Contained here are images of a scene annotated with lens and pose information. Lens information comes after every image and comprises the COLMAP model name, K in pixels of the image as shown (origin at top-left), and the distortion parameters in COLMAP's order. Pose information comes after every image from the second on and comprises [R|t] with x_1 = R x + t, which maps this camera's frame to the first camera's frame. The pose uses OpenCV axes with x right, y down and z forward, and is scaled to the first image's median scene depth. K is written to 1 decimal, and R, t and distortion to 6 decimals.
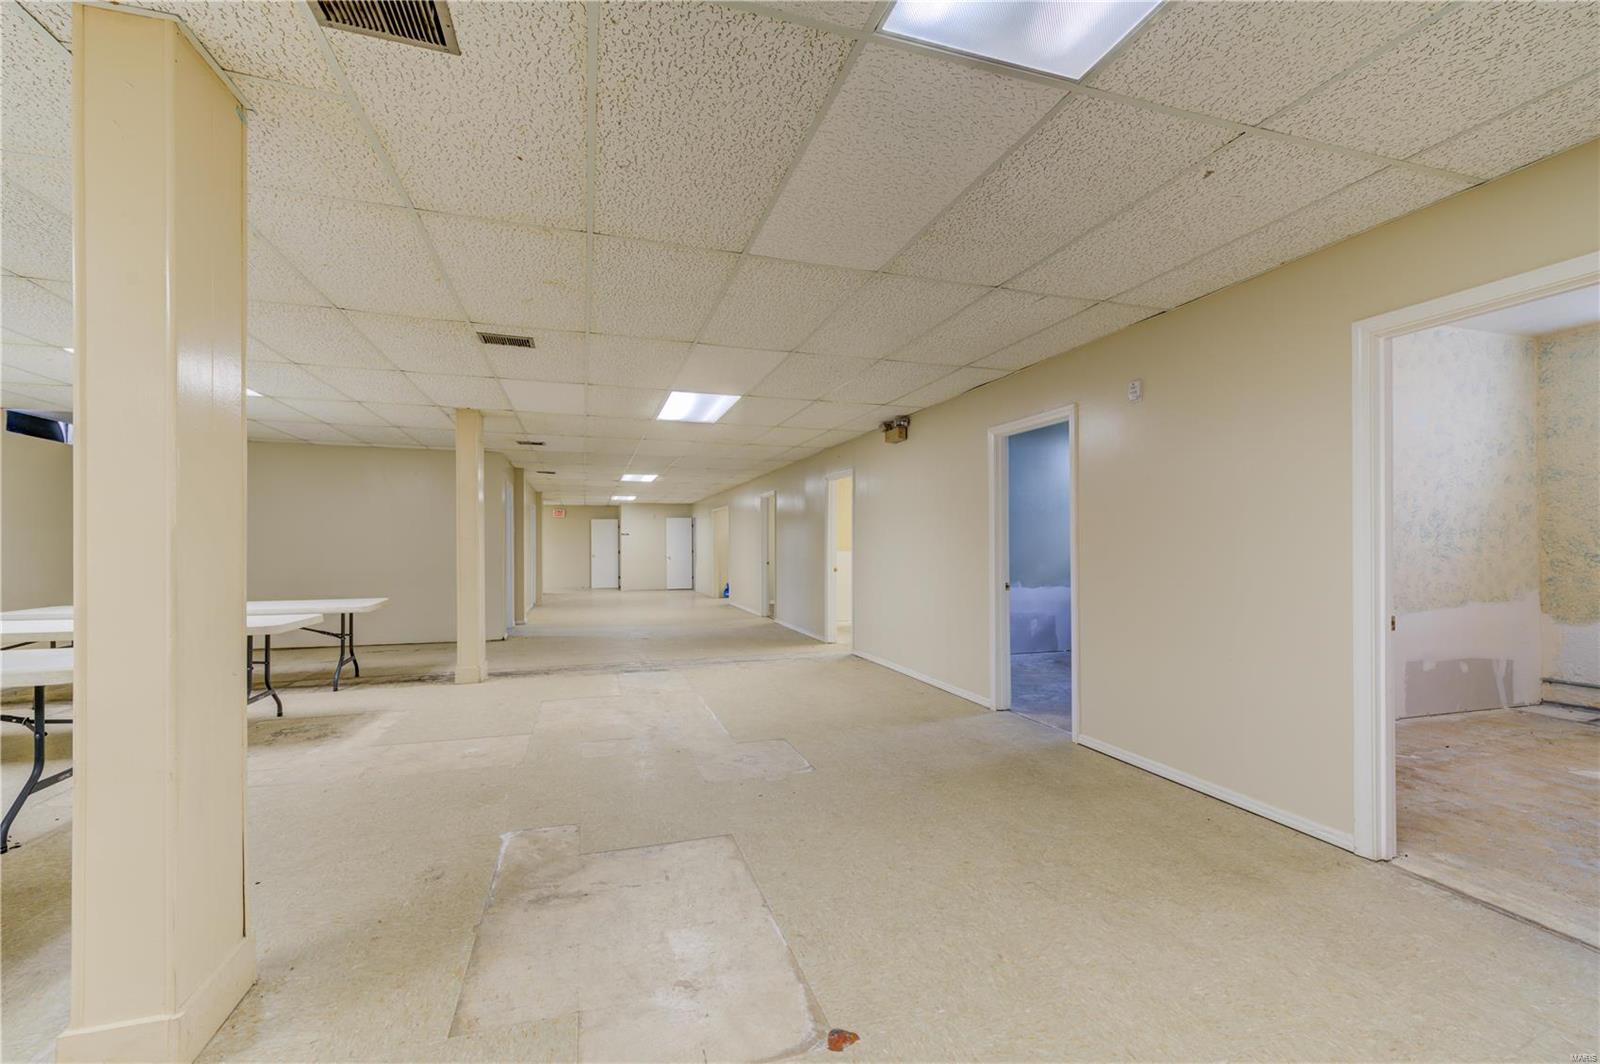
lens RADIAL K [[638.5, 0, 801.2], [0, 638.5, 538.6], [0, 0, 1]] dist [0.001059, 0.000071]
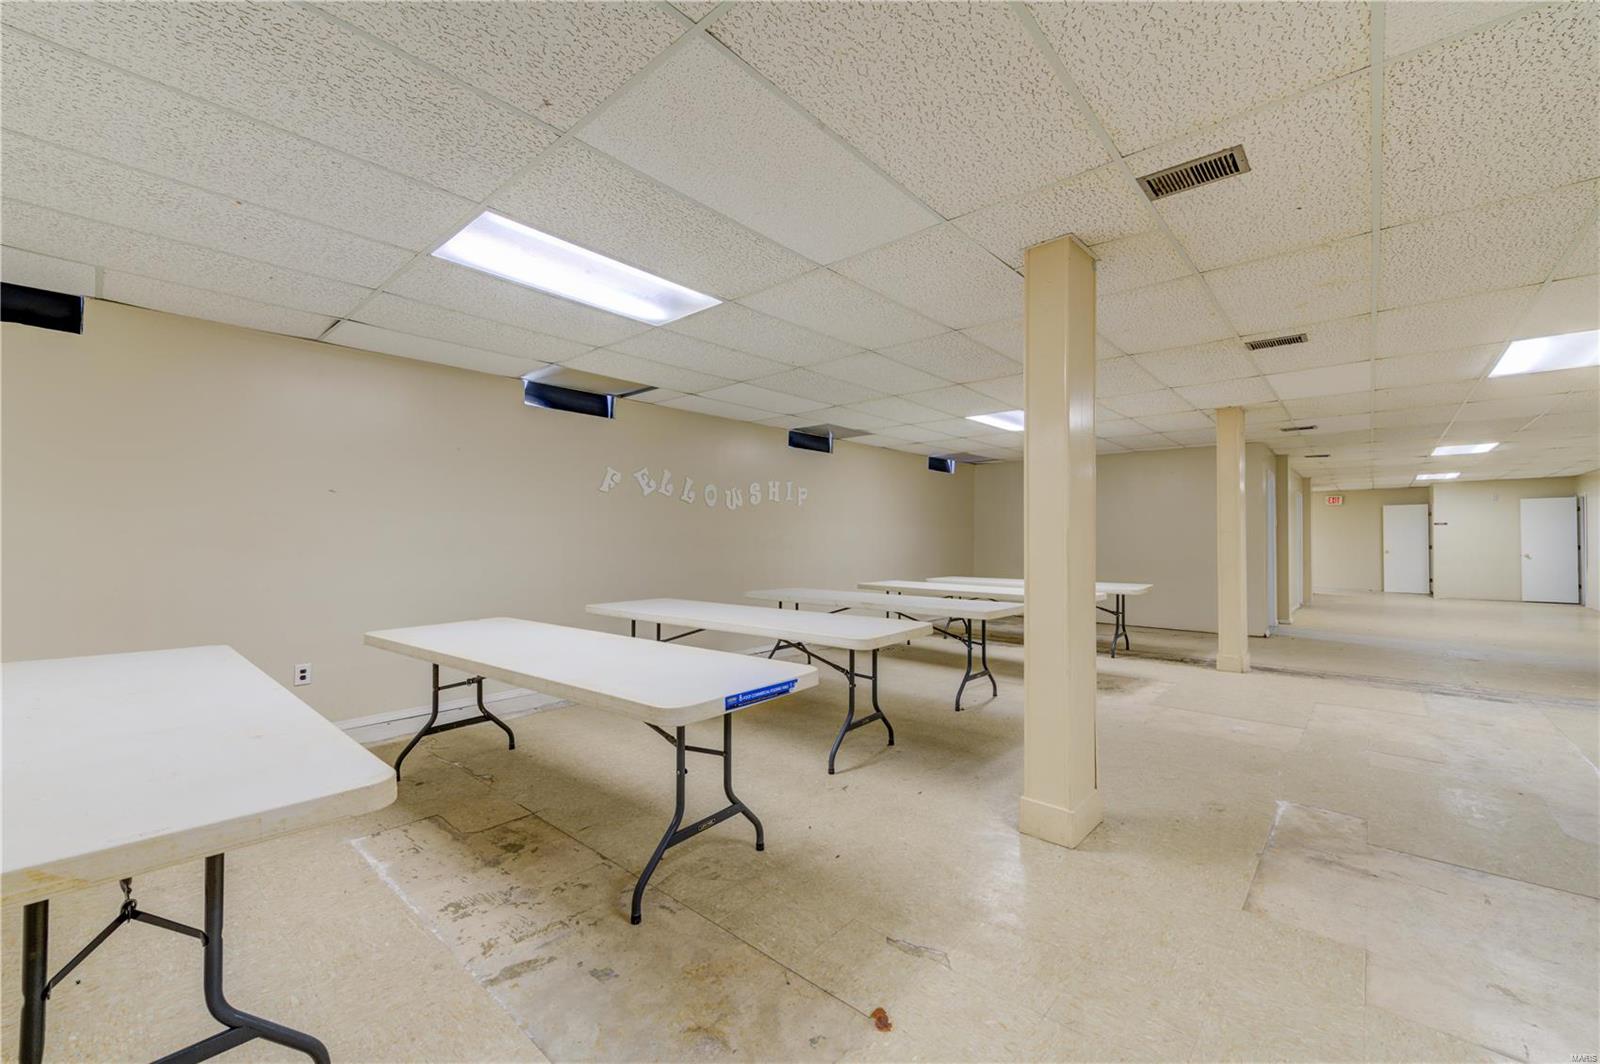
lens RADIAL K [[638.5, 0, 801.2], [0, 638.5, 538.6], [0, 0, 1]] dist [0.001059, 0.000071]
pose [[0.491446, -0.000342, -0.870908, 0.037656], [0.009795, 0.999939, 0.005134, -0.001156], [0.870853, -0.011054, 0.491419, -0.108387]]
